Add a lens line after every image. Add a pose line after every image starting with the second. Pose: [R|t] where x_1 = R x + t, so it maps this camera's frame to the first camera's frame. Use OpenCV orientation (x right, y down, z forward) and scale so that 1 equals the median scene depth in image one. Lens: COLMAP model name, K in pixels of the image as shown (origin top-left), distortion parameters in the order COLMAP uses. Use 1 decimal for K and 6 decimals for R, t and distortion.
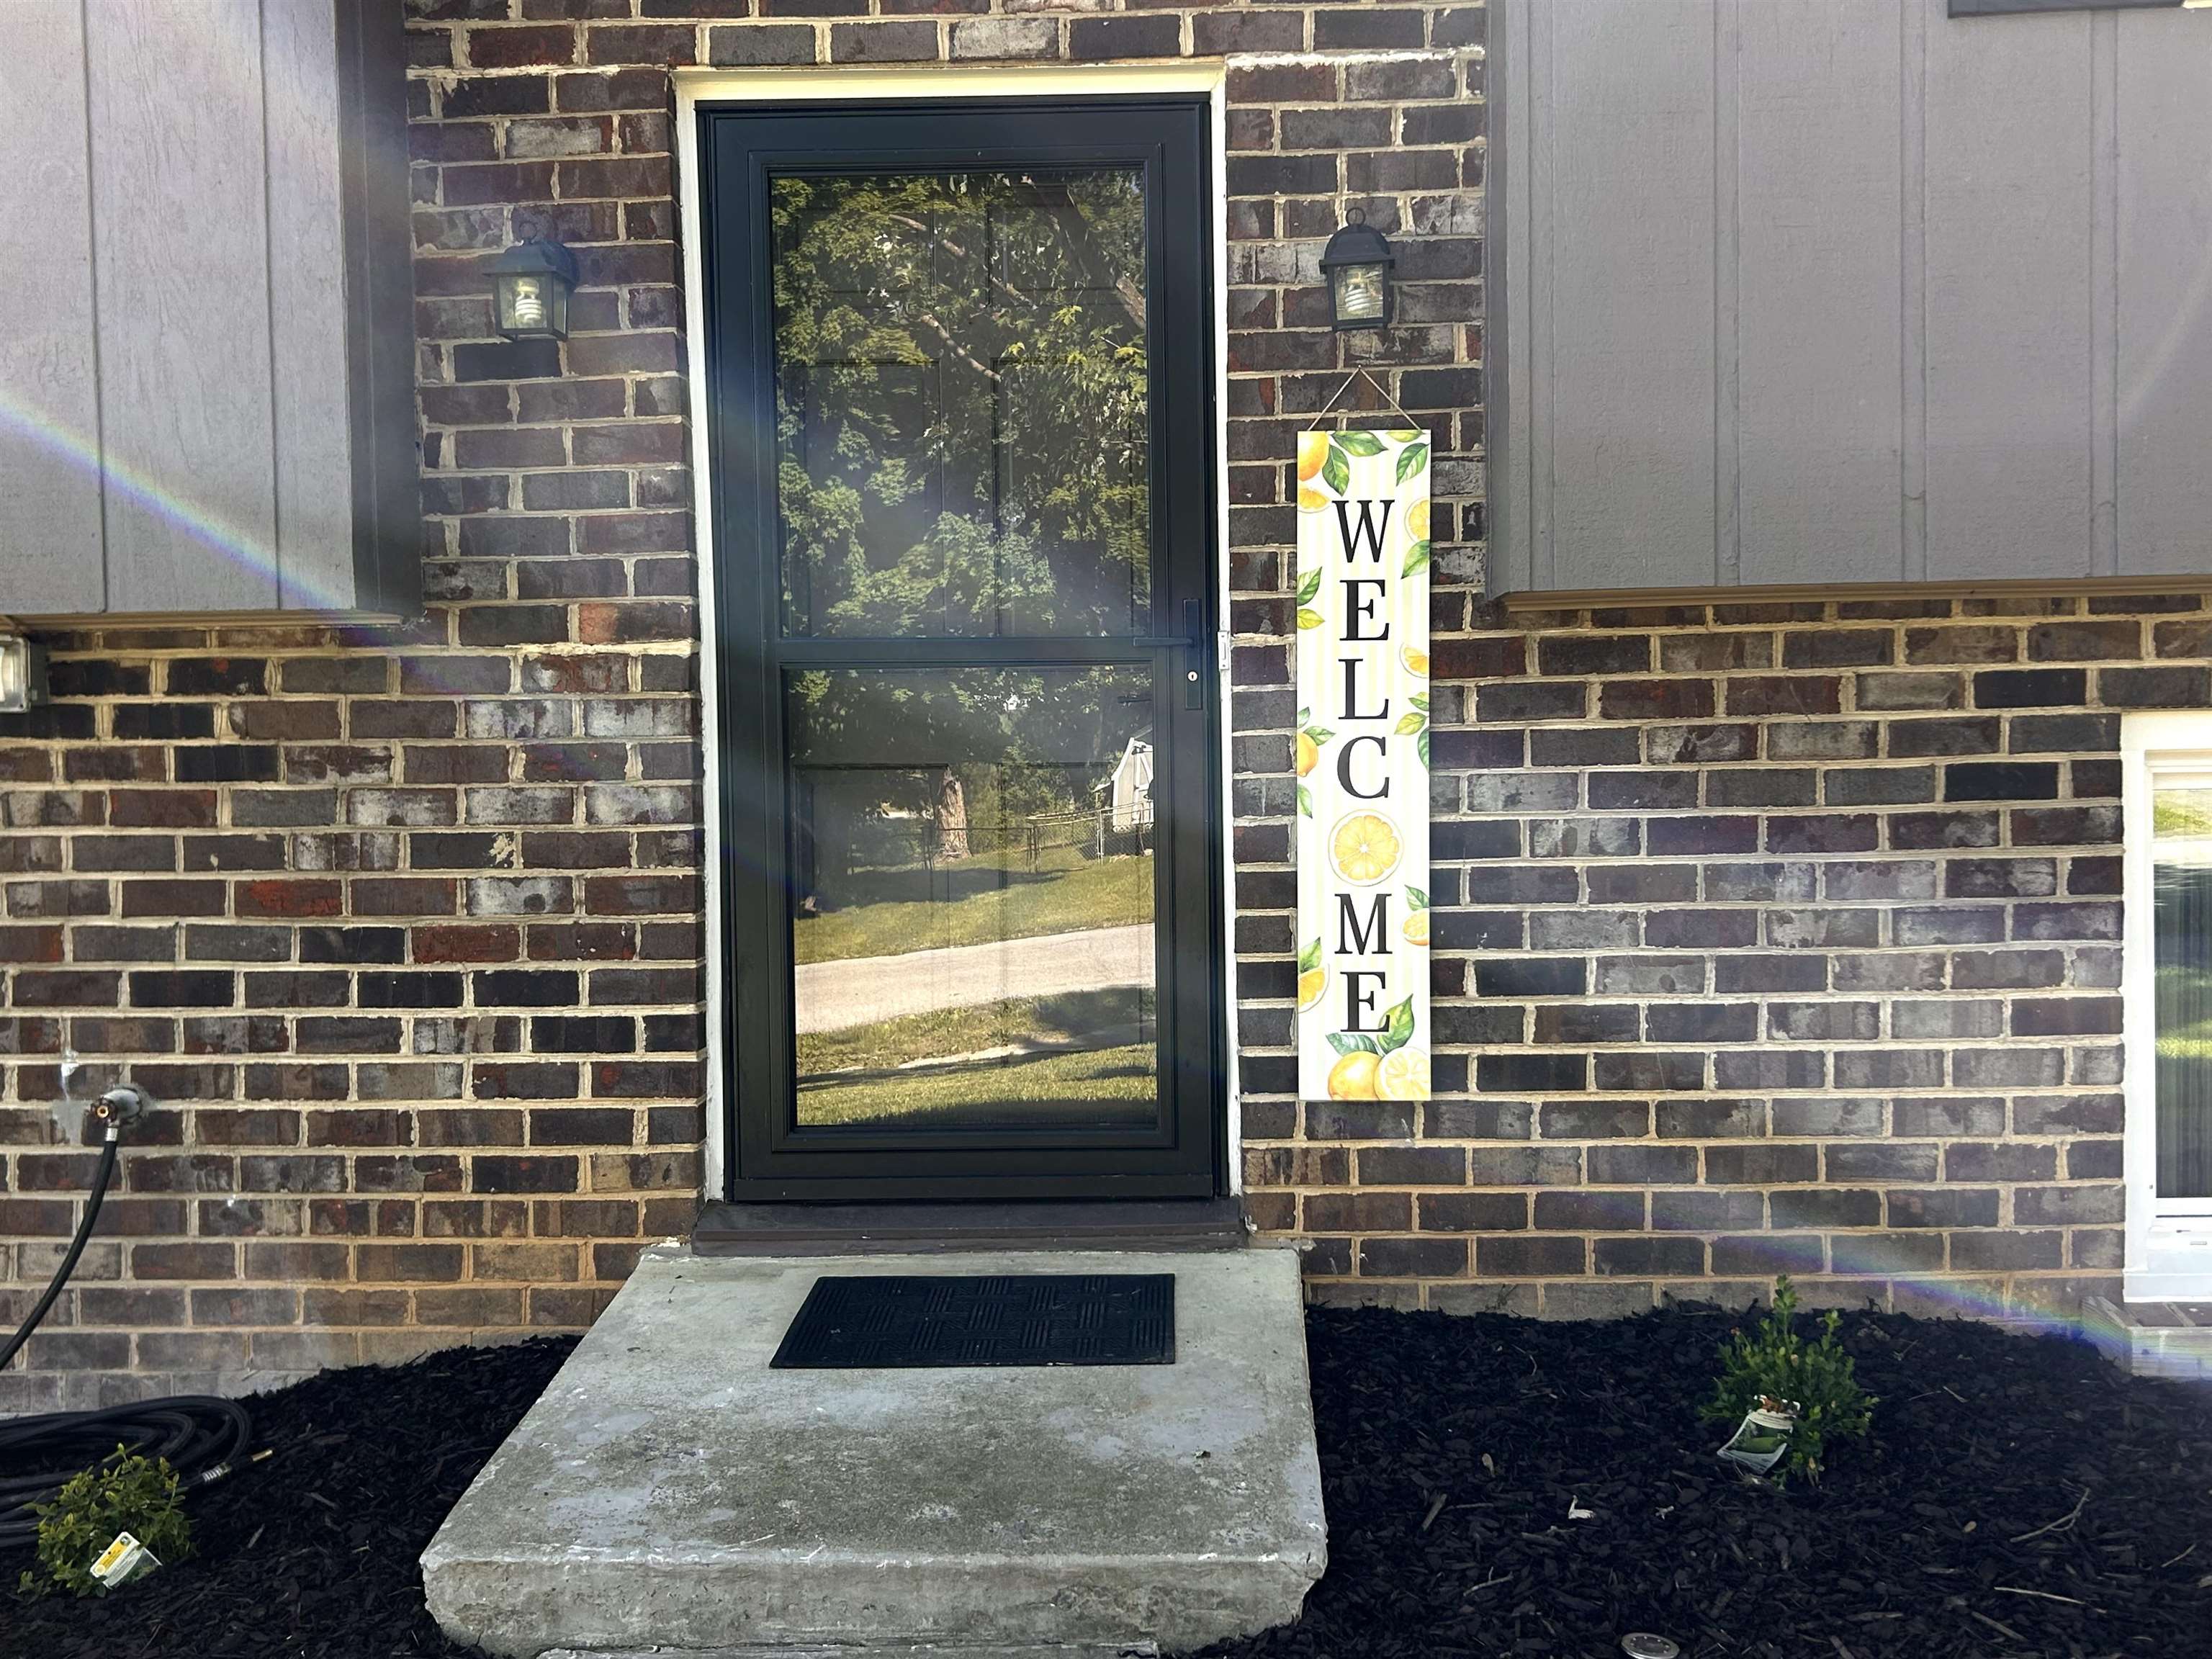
lens RADIAL K [[2271.5, 0, 1106.0], [0, 2271.5, 829.5], [0, 0, 1]] dist [0.157741, -0.446073]
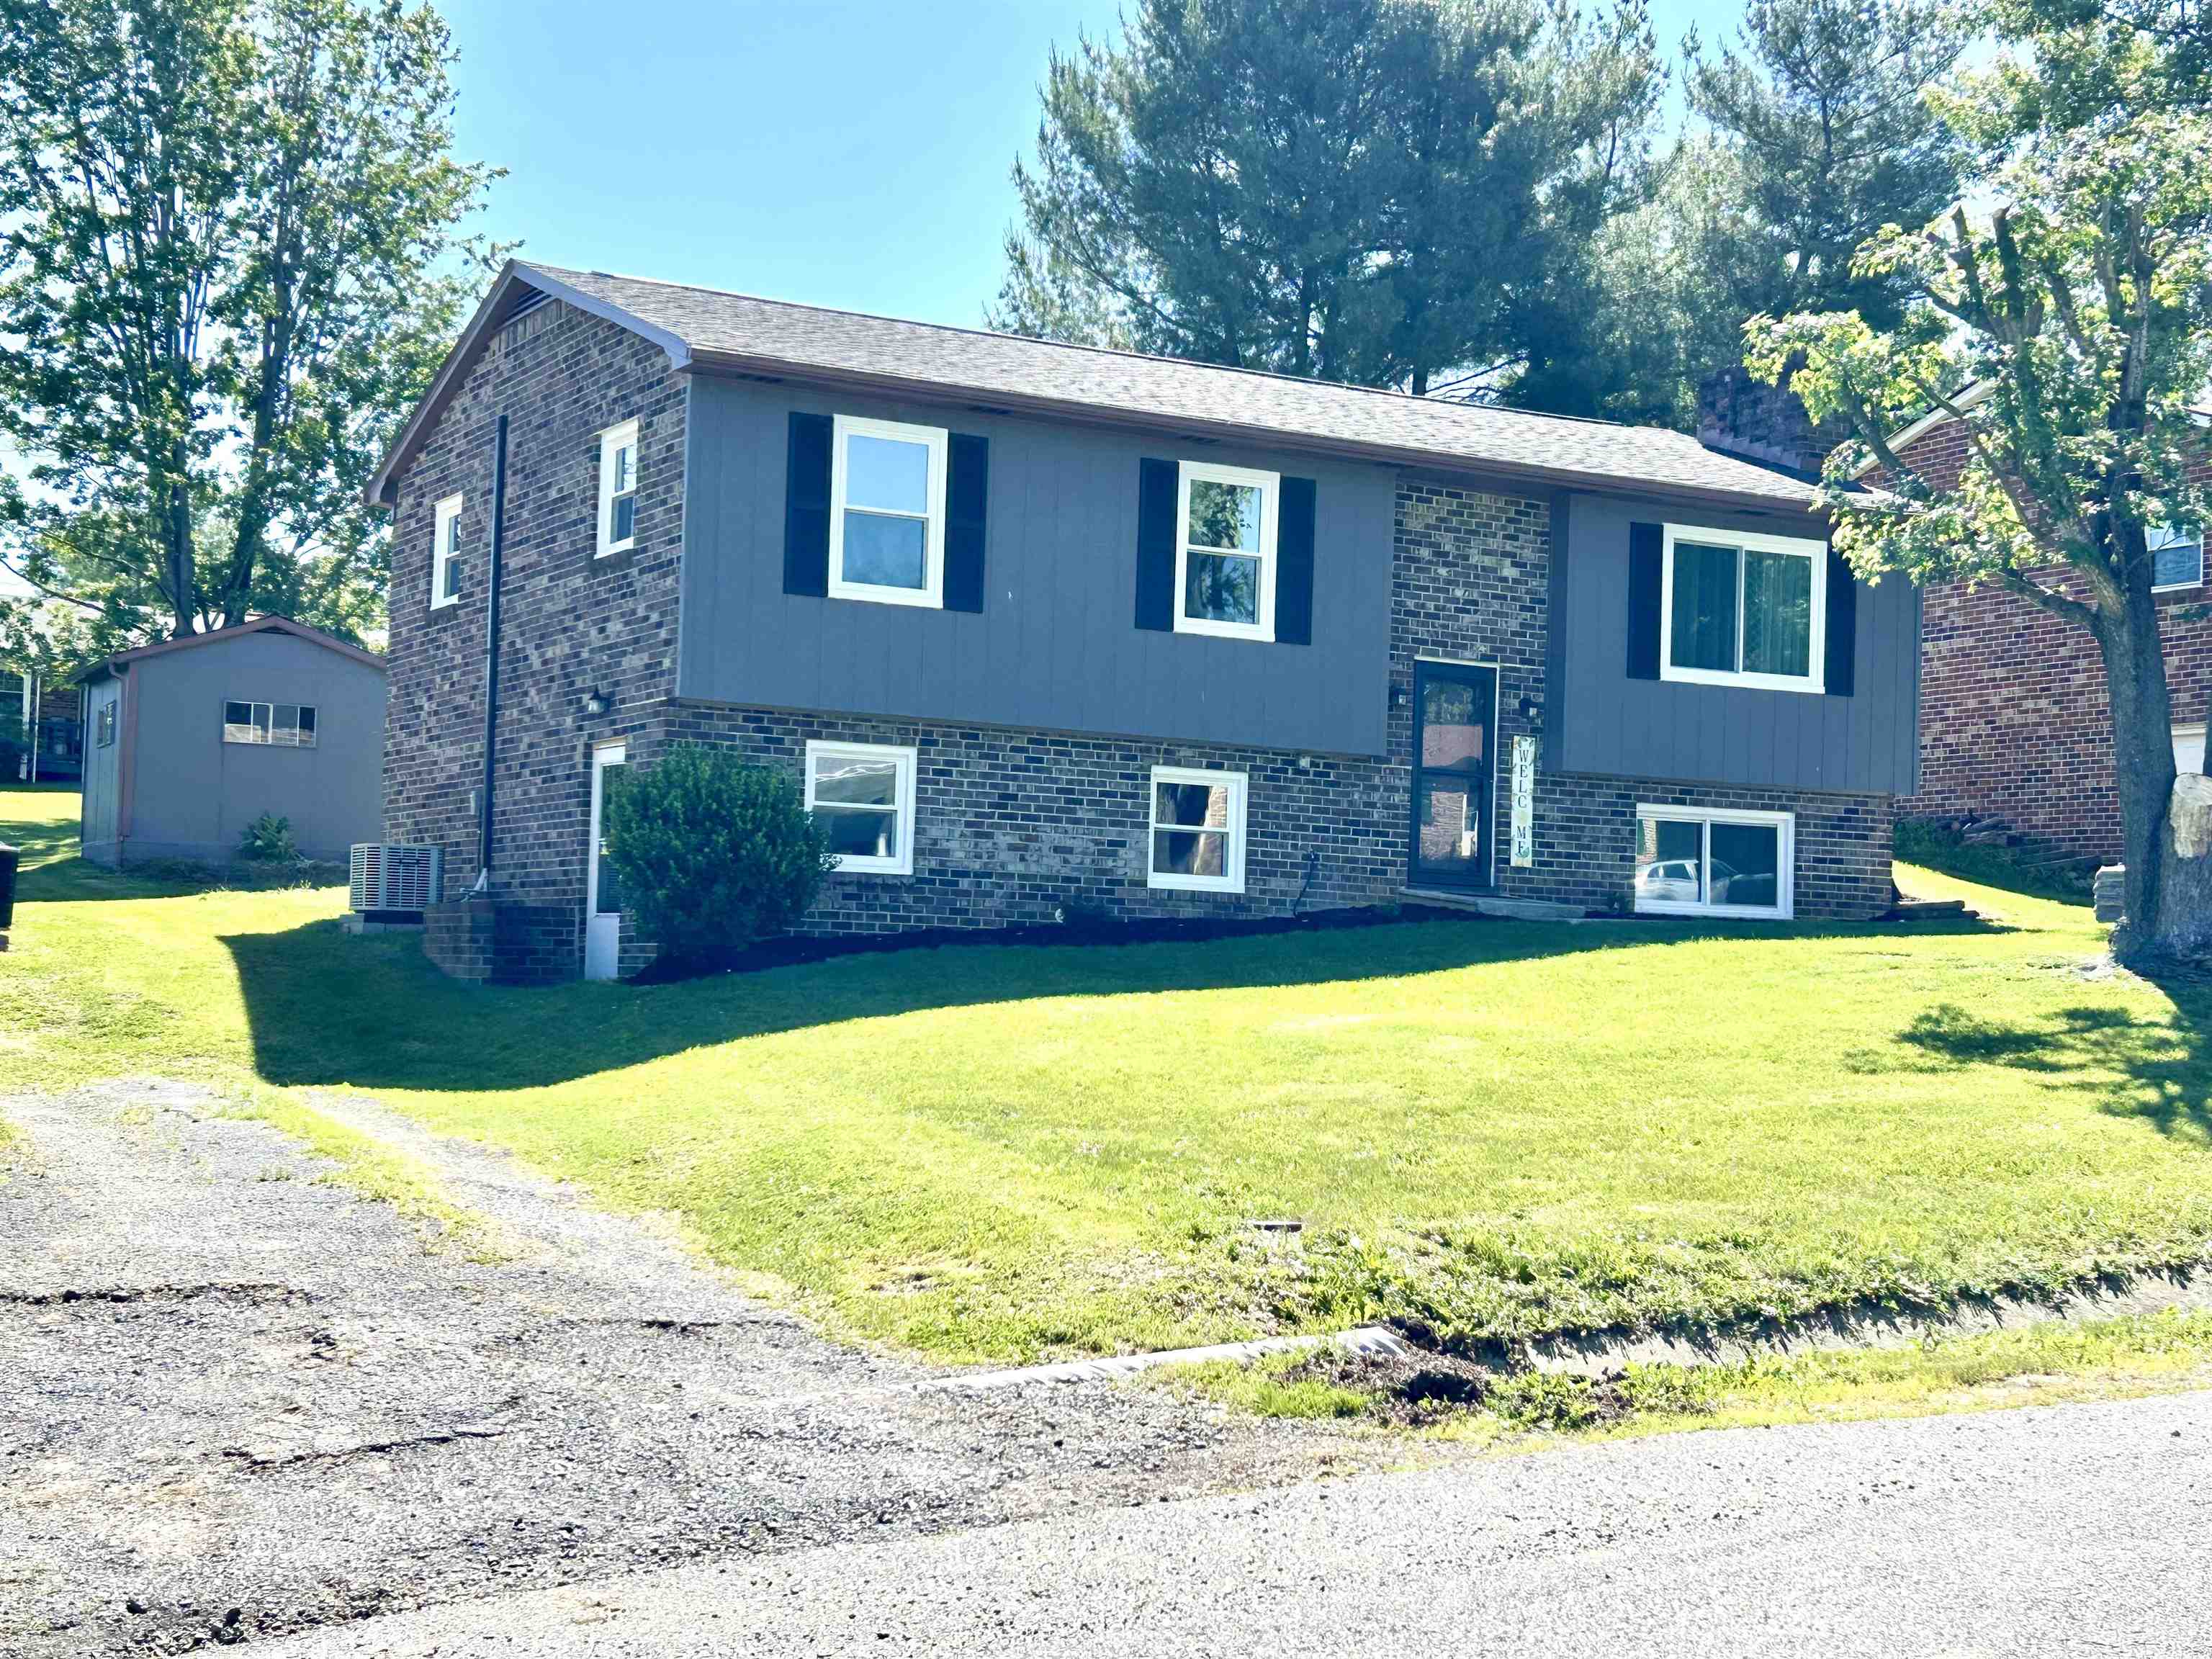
lens RADIAL K [[3059.5, 0, 1106.0], [0, 3059.5, 829.5], [0, 0, 1]] dist [0.217996, -0.041190]
pose [[0.854958, 0.072021, 0.513673, -4.205171], [-0.028630, 0.995356, -0.091905, 0.692536], [-0.517906, 0.063868, 0.853050, -4.377787]]
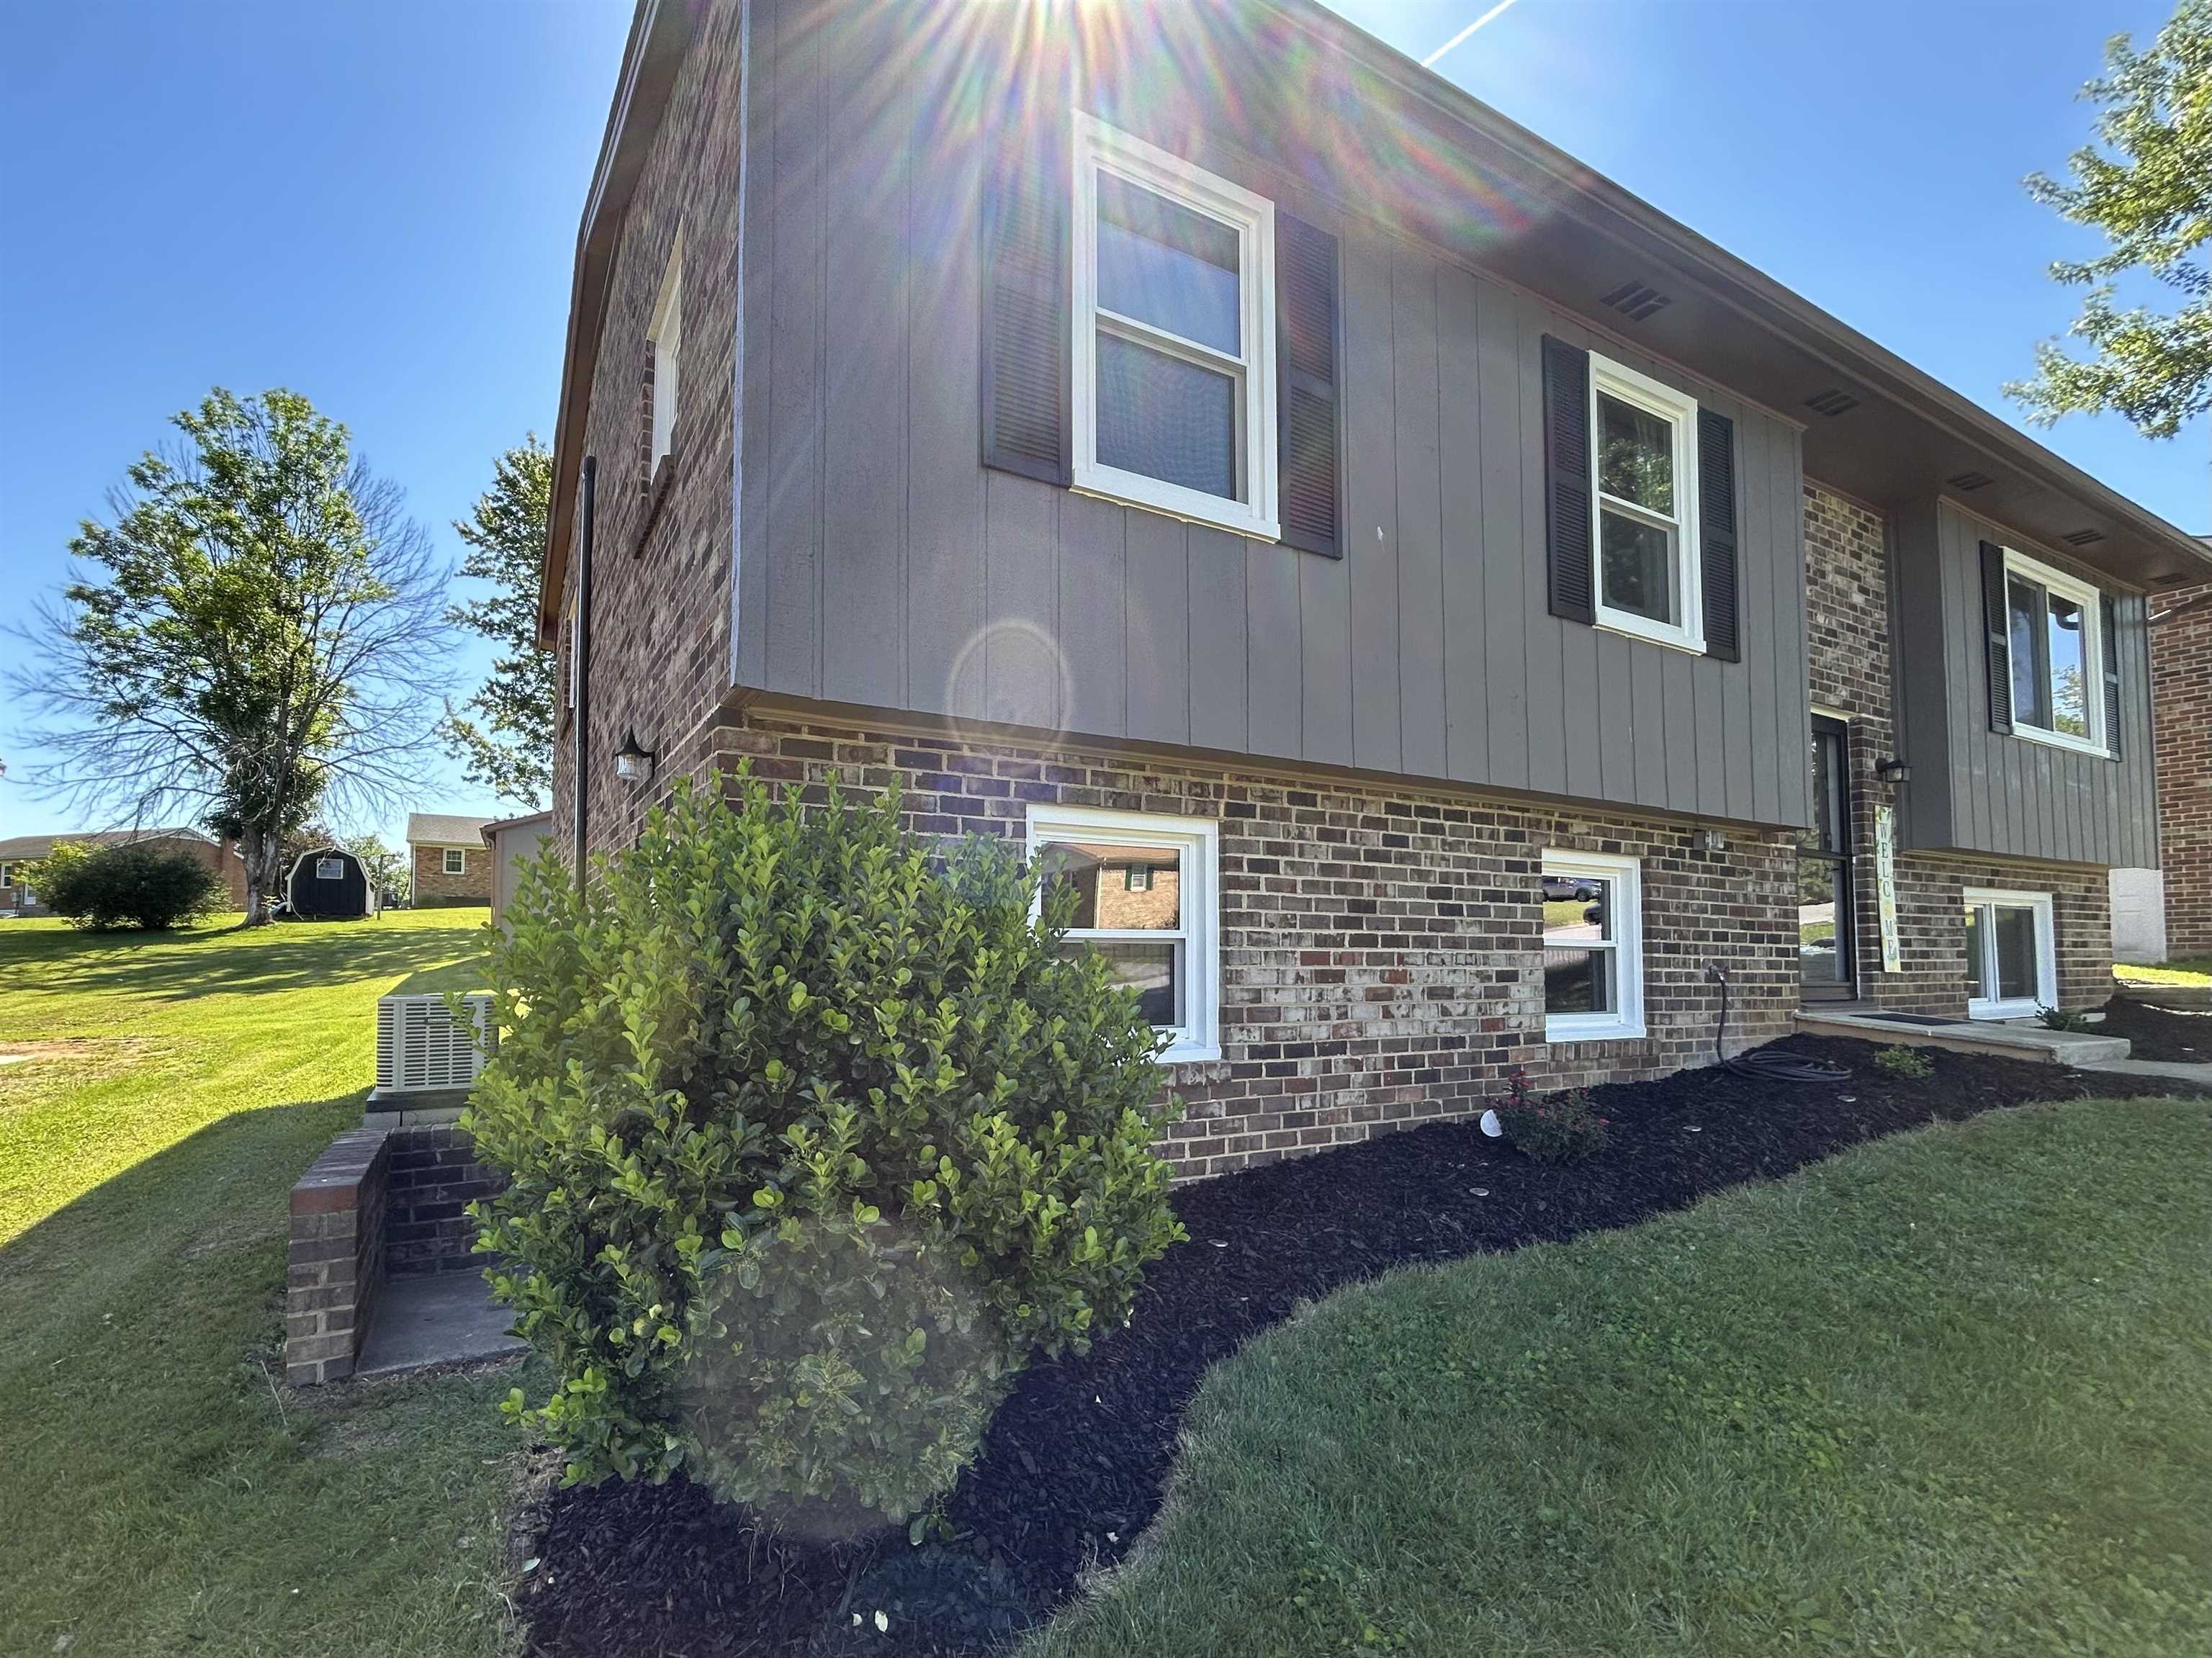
lens RADIAL K [[976.1, 0, 969.1], [0, 976.1, 909.0], [0, 0, 1]] dist [-0.011318, 0.006728]
pose [[0.875118, 0.044538, 0.481856, -2.113546], [-0.000607, 0.995856, -0.090945, 0.163305], [-0.483909, 0.079296, 0.871518, 0.290258]]
